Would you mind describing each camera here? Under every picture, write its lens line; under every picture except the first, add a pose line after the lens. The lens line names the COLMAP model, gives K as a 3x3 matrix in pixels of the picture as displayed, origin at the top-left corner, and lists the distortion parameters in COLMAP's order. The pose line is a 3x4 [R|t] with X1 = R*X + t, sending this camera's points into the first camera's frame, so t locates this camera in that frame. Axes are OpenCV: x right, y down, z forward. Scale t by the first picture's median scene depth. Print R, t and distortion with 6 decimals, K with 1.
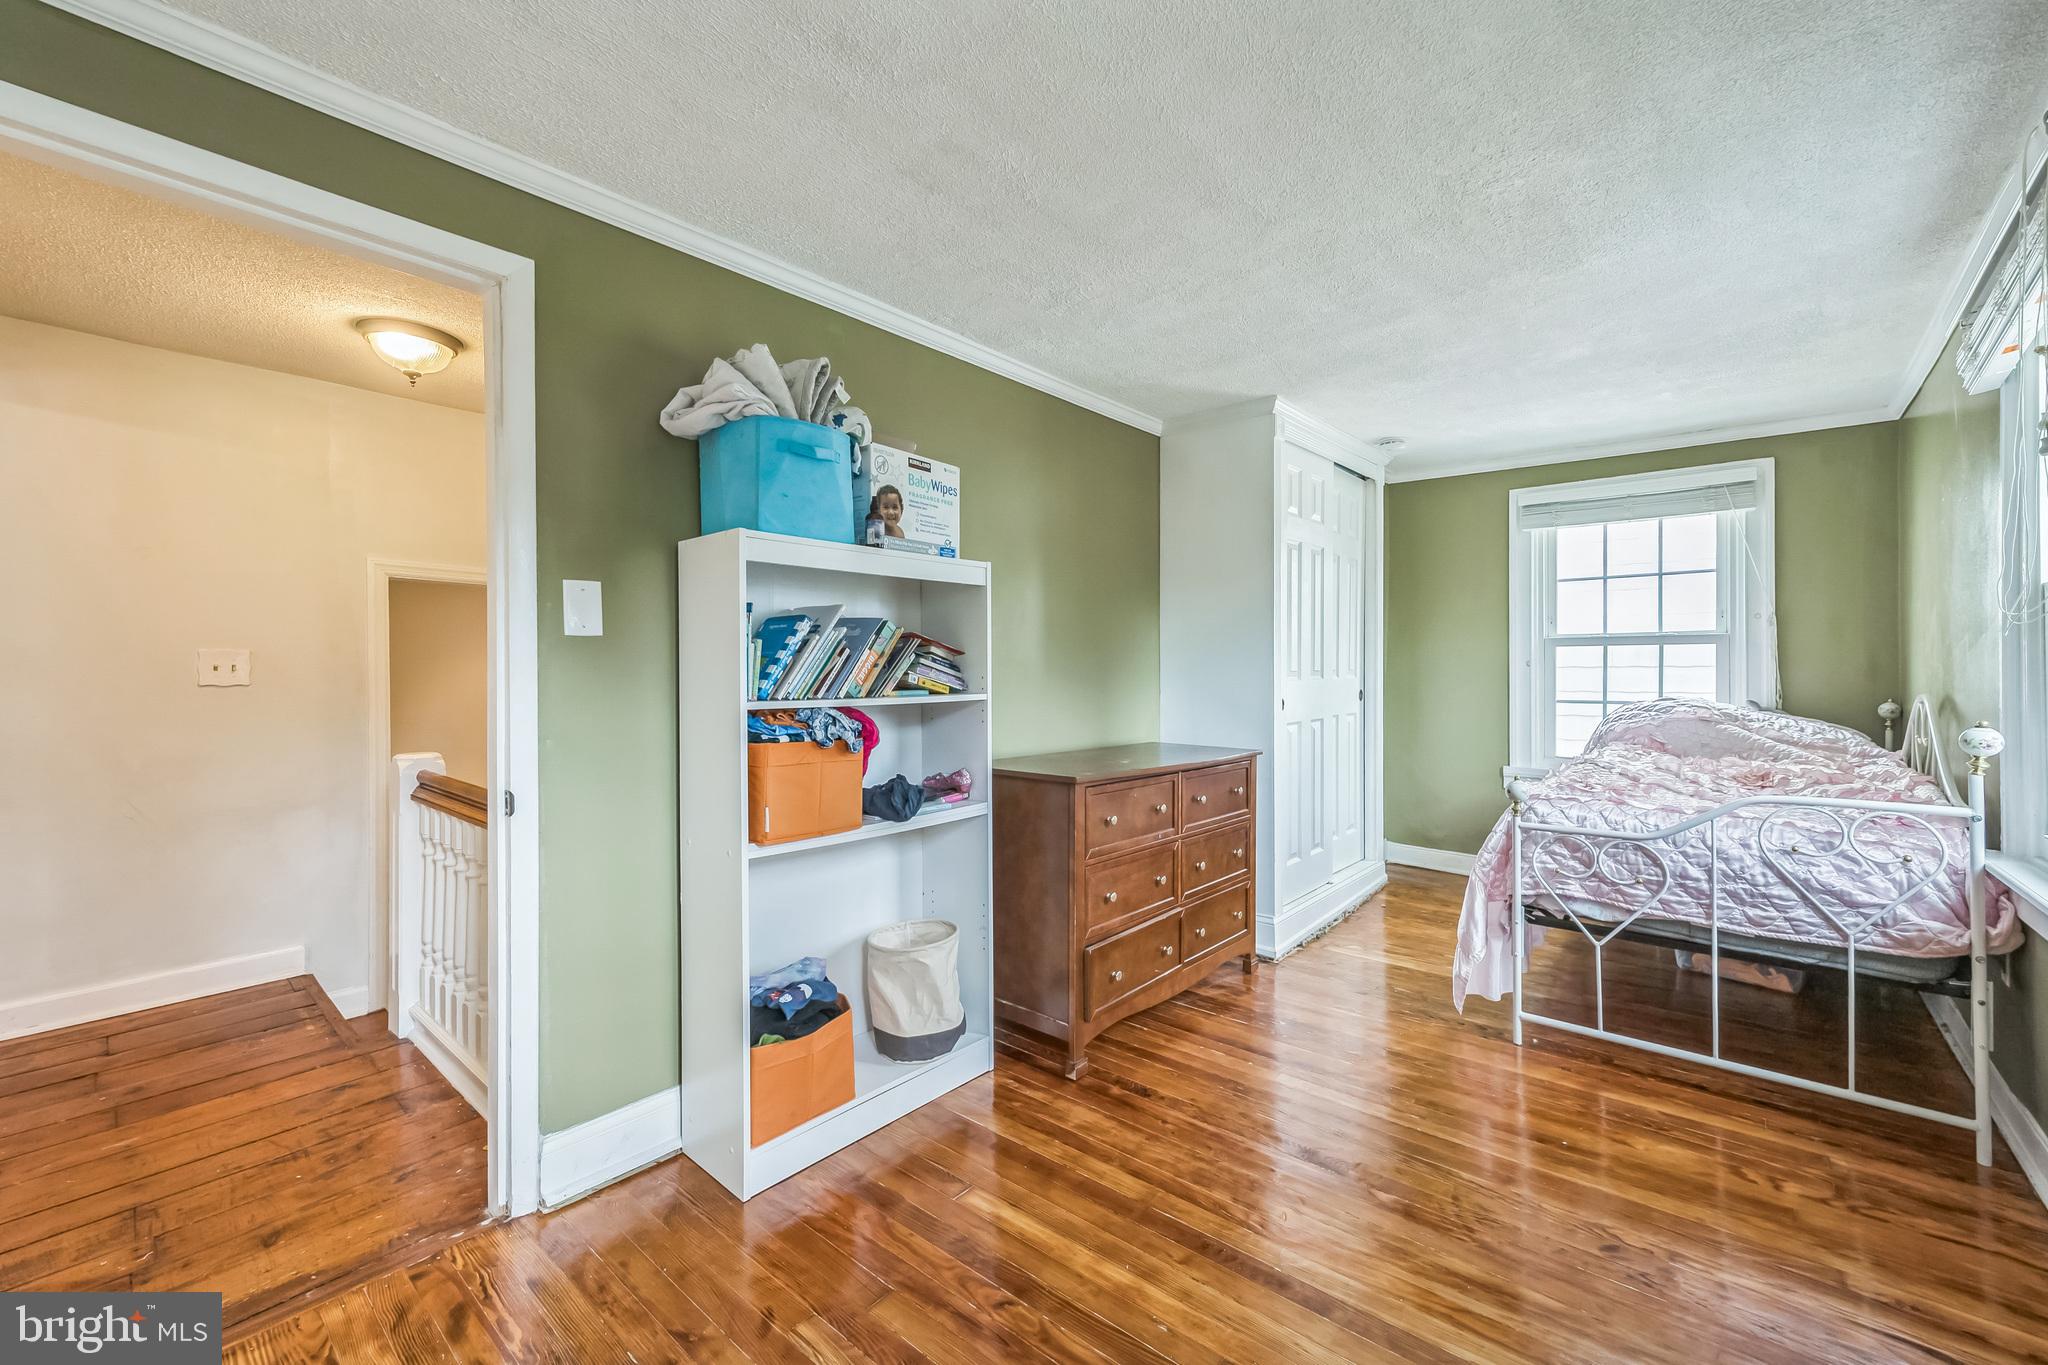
lens RADIAL K [[816.2, 0, 1028.8], [0, 816.2, 673.6], [0, 0, 1]] dist [0.004351, 0.000332]
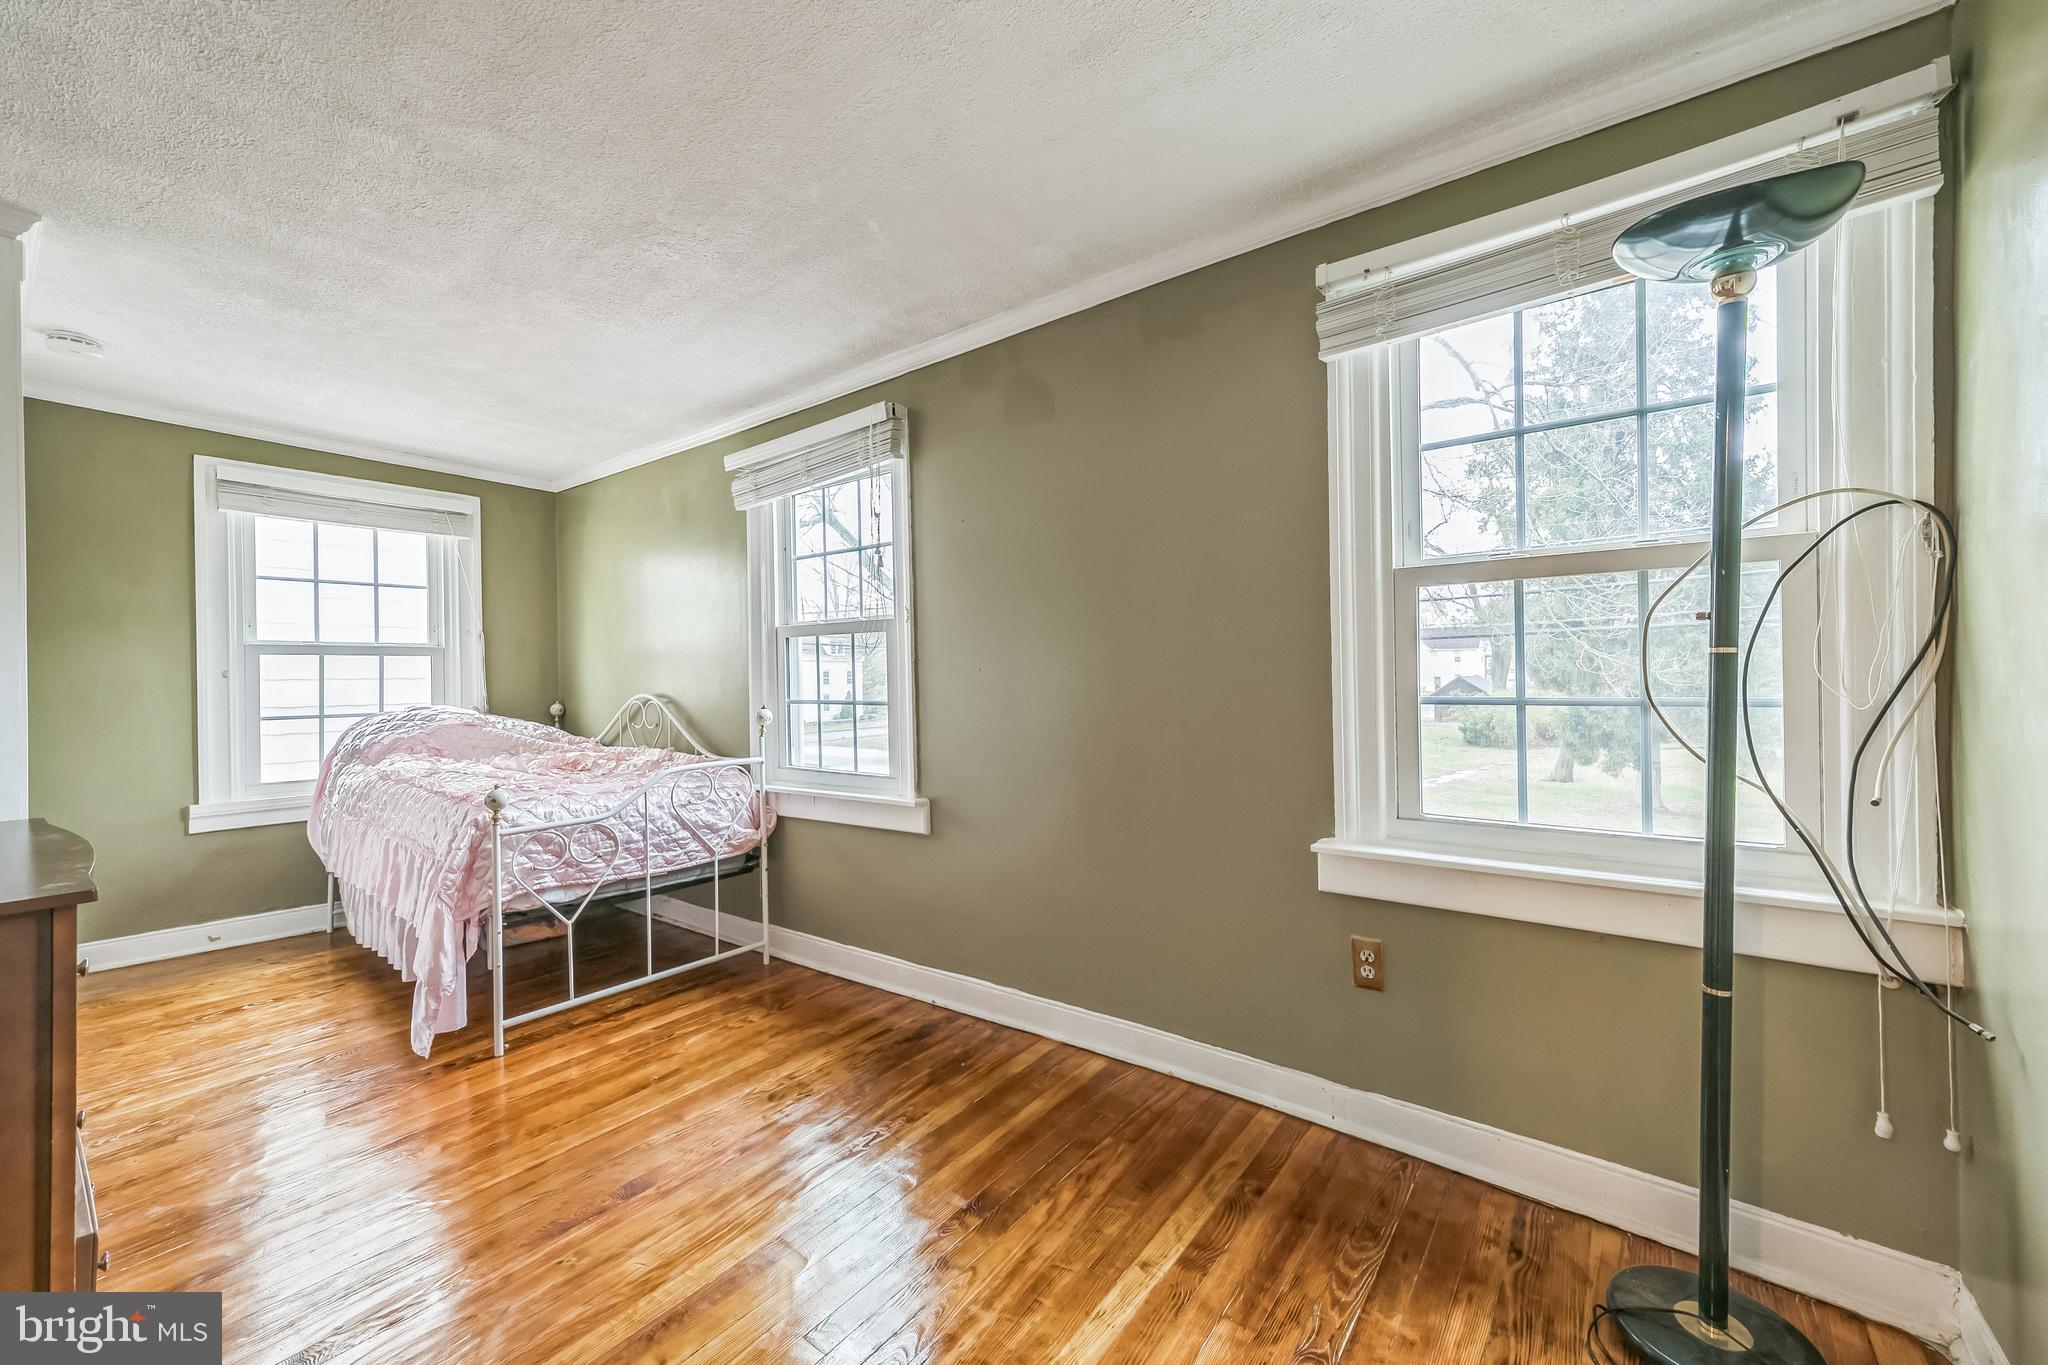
lens RADIAL K [[816.2, 0, 1040.5], [0, 816.2, 675.1], [0, 0, 1]] dist [0.004351, 0.000332]
pose [[-0.070660, 0.001614, 0.997499, -0.461001], [0.017097, 0.999854, -0.000407, 0.004619], [-0.997354, 0.017026, -0.070678, 0.432948]]
